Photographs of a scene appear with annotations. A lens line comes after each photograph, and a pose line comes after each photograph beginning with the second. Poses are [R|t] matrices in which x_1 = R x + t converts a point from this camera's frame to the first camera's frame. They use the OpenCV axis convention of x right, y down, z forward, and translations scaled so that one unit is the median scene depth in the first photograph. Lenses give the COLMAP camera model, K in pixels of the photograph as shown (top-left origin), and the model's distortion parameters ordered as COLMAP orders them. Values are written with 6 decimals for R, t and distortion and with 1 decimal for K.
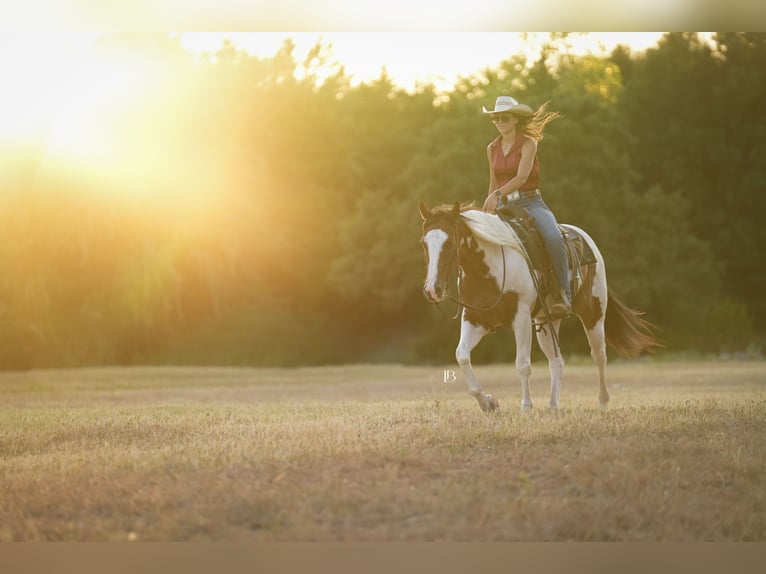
lens RADIAL K [[590.8, 0, 383.1], [0, 590.8, 287.4], [0, 0, 1]] dist [0.006242, 0.003299]
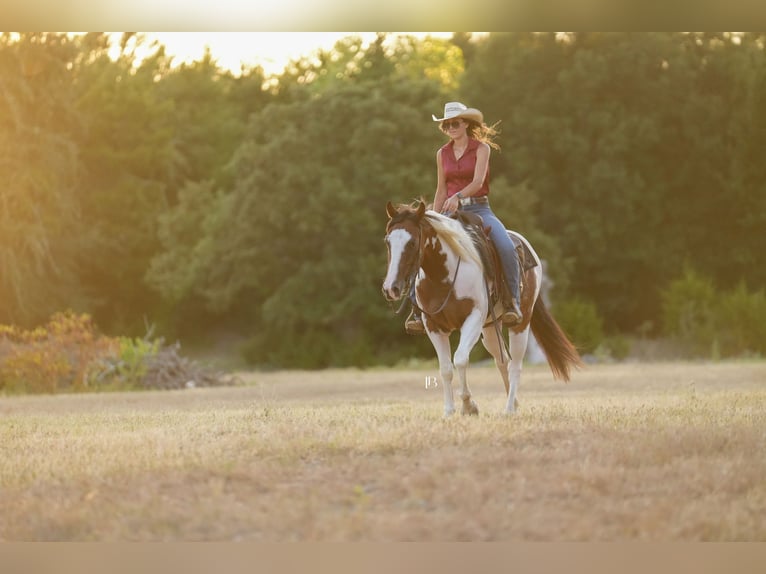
lens RADIAL K [[558.7, 0, 381.0], [0, 558.7, 287.0], [0, 0, 1]] dist [0.008331, -0.003773]
pose [[0.999590, -0.002158, 0.028540, 0.246821], [0.002115, 0.999997, 0.001550, -0.000431], [-0.028543, -0.001489, 0.999591, 0.122026]]
